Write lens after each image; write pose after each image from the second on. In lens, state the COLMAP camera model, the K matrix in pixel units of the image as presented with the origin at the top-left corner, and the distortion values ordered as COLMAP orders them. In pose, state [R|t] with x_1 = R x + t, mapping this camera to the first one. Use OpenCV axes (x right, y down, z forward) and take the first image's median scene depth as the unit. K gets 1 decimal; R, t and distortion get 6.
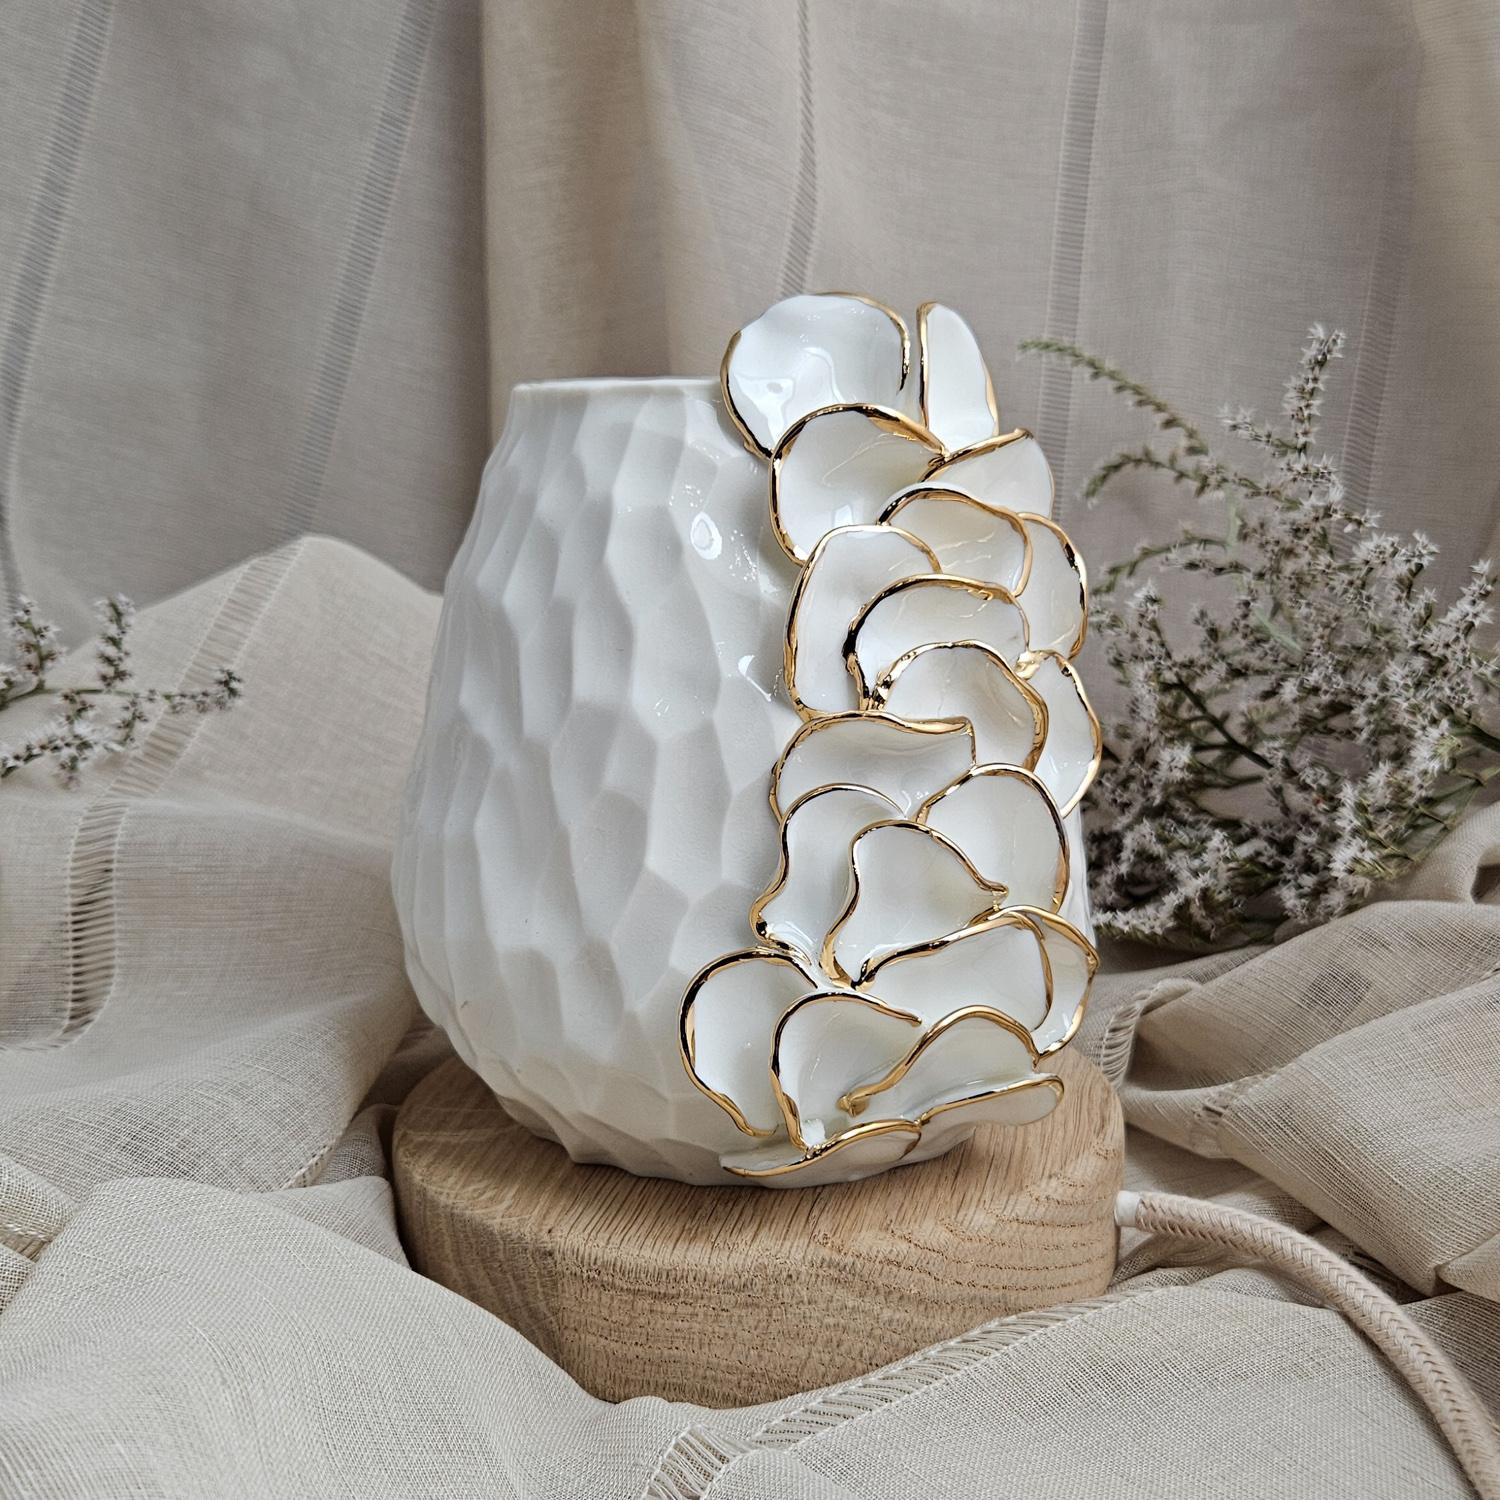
lens RADIAL K [[1728.8, 0, 771.7], [0, 1728.8, 779.9], [0, 0, 1]] dist [0.027376, 0.000000]
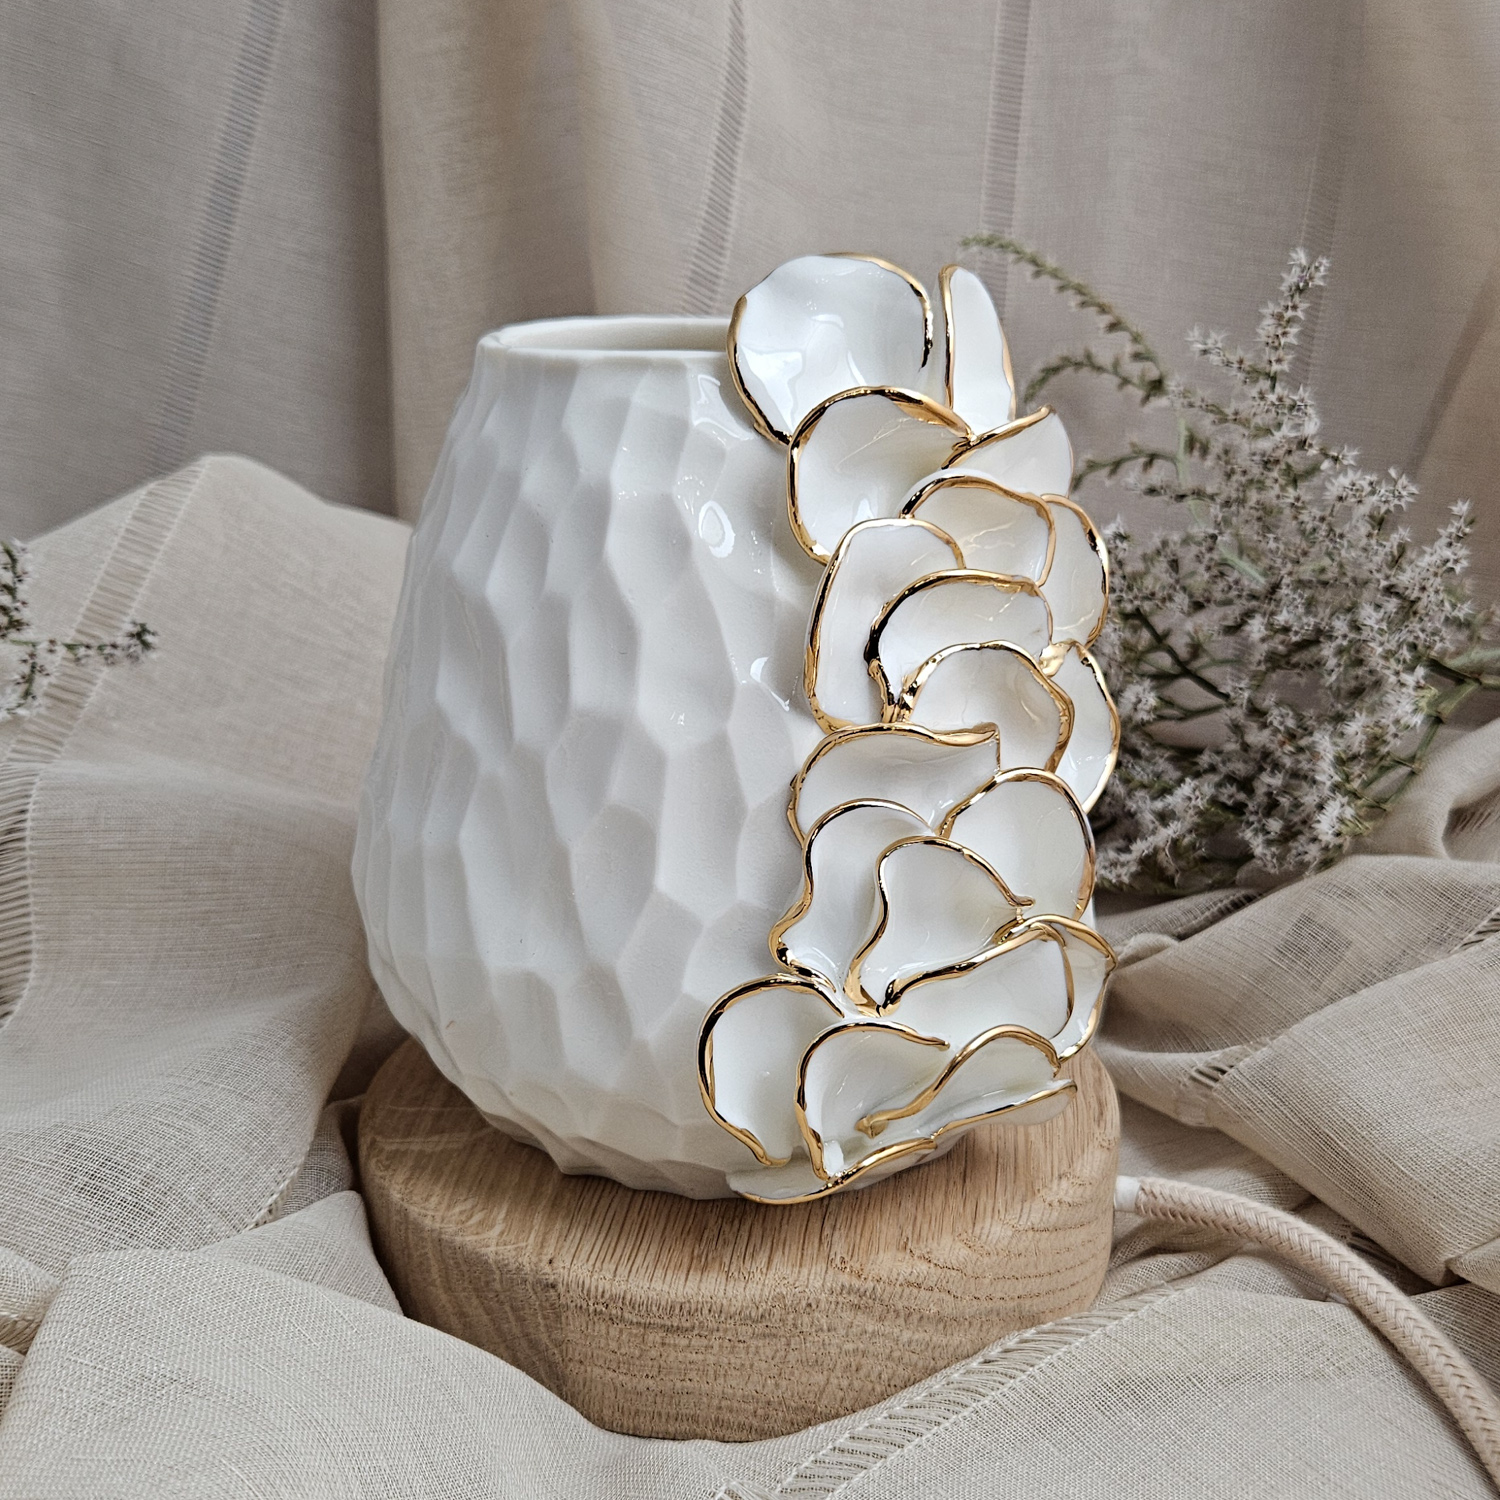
lens RADIAL K [[1728.8, 0, 770.3], [0, 1728.8, 773.1], [0, 0, 1]] dist [0.027376, 0.000000]
pose [[0.996126, -0.014523, 0.086733, -0.084964], [0.006301, 0.995522, 0.094324, -0.092423], [-0.087714, -0.093413, 0.991756, 0.072080]]
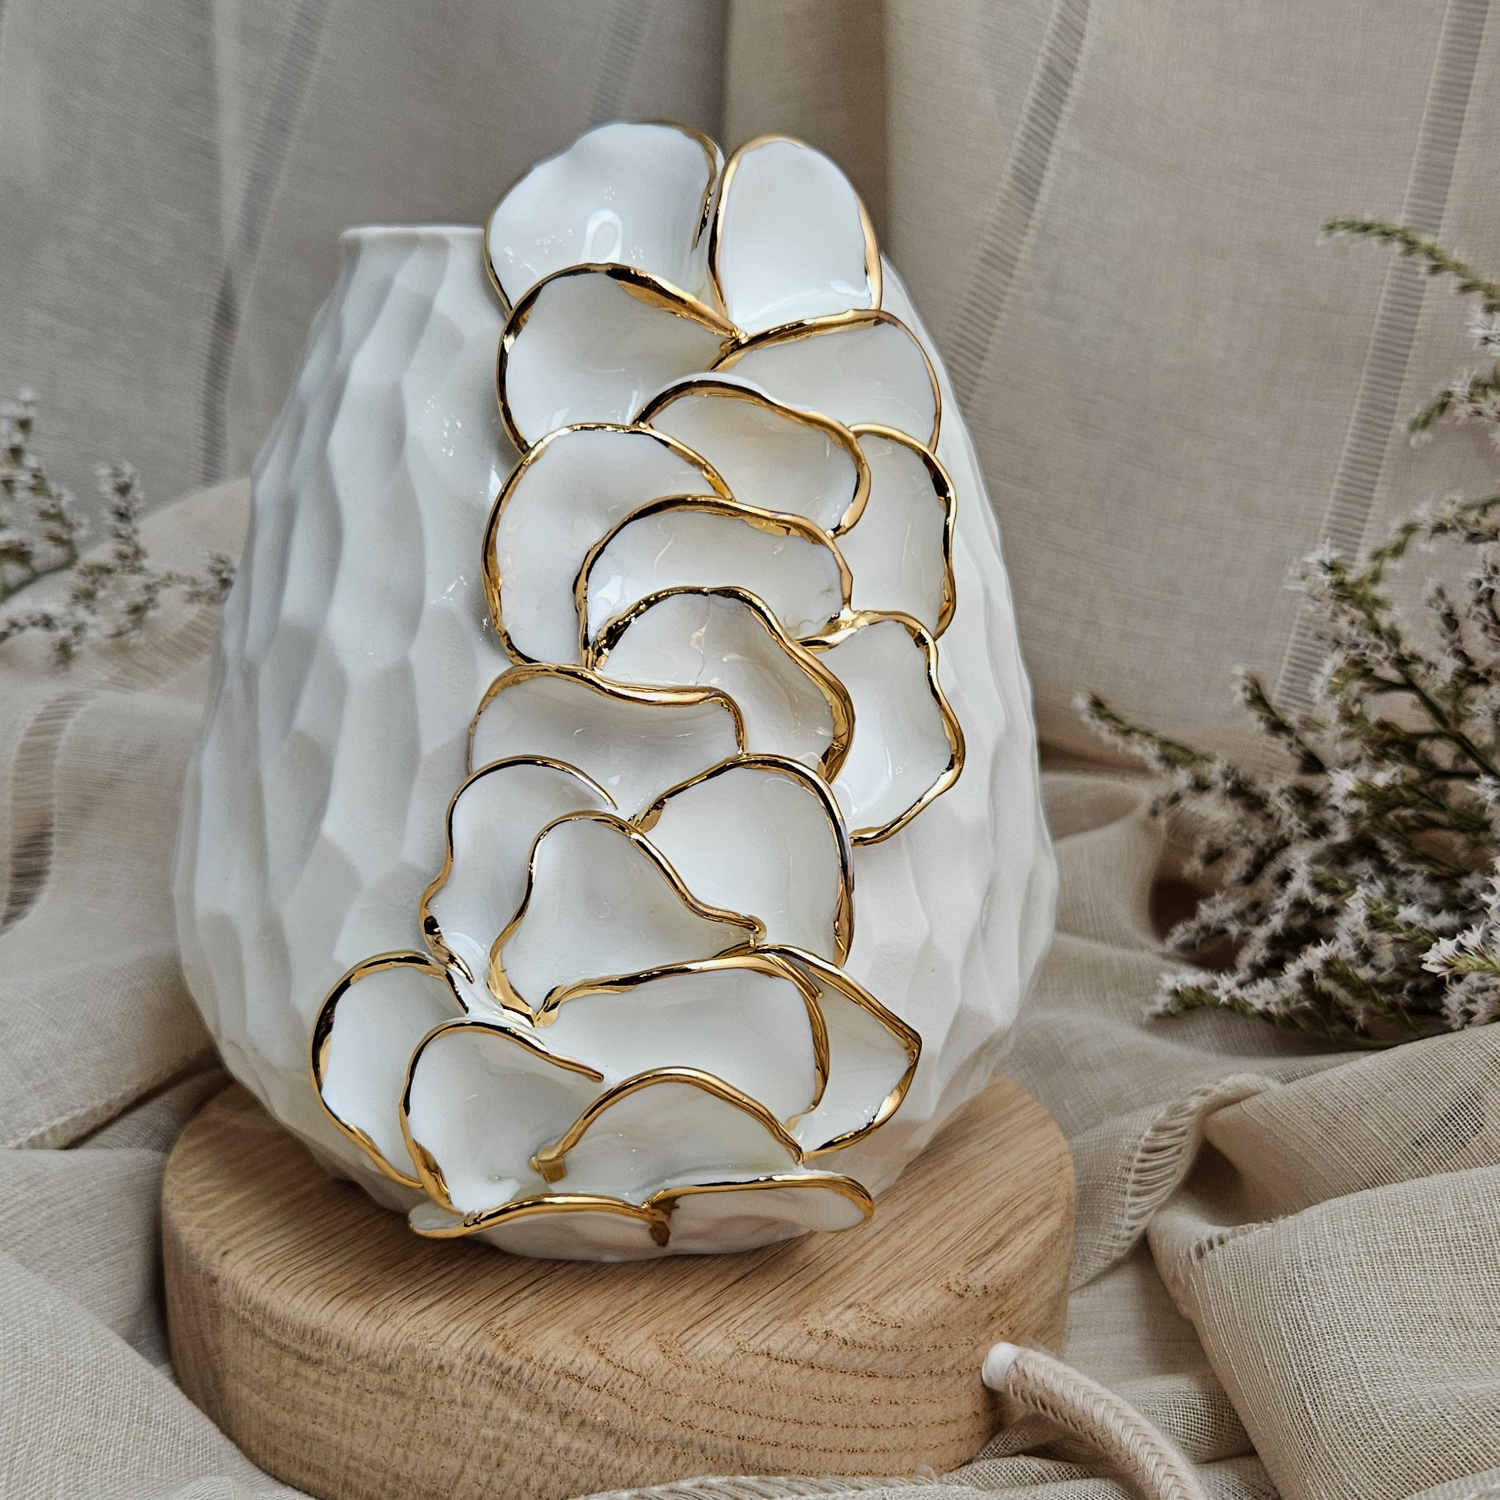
lens RADIAL K [[1944.8, 0, 813.4], [0, 1944.8, 784.9], [0, 0, 1]] dist [0.022639, 0.000000]
pose [[0.947201, 0.117608, -0.298292, 0.383543], [-0.109274, 0.993014, 0.044527, -0.034346], [0.301445, -0.009580, 0.953435, 0.191373]]
